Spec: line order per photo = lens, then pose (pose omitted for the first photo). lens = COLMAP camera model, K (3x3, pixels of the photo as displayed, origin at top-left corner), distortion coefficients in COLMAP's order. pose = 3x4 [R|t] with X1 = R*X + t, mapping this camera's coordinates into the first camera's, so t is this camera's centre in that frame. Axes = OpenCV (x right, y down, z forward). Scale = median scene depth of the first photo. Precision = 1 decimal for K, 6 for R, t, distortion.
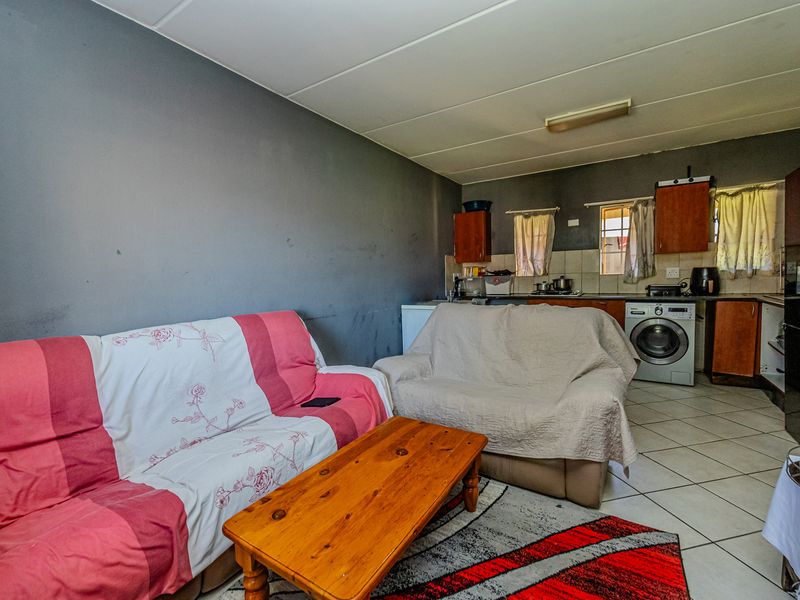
lens RADIAL K [[356.3, 0, 398.2], [0, 356.3, 302.0], [0, 0, 1]] dist [-0.000975, 0.000204]
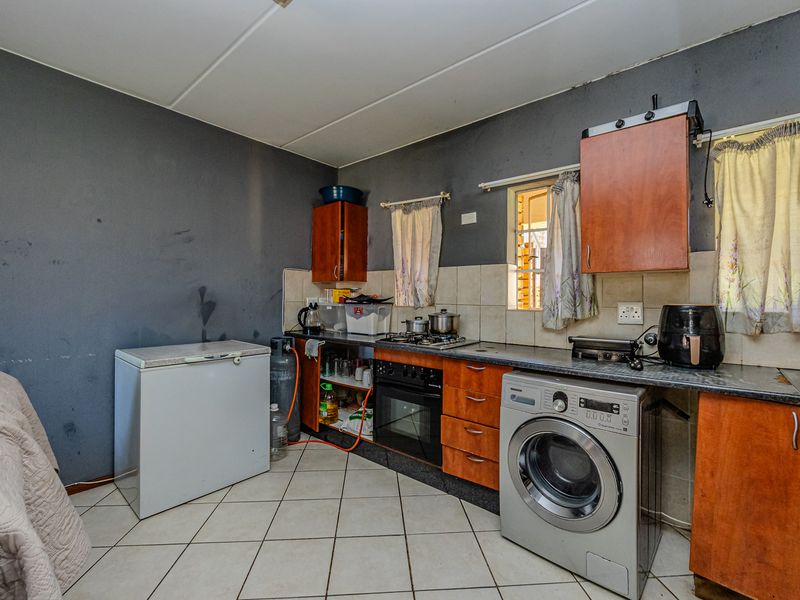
lens RADIAL K [[356.3, 0, 403.0], [0, 356.3, 296.8], [0, 0, 1]] dist [-0.000975, 0.000204]
pose [[0.991570, 0.033920, -0.125053, 0.560743], [-0.042913, 0.996628, -0.069938, -0.060150], [0.122259, 0.074714, 0.989682, 0.510587]]
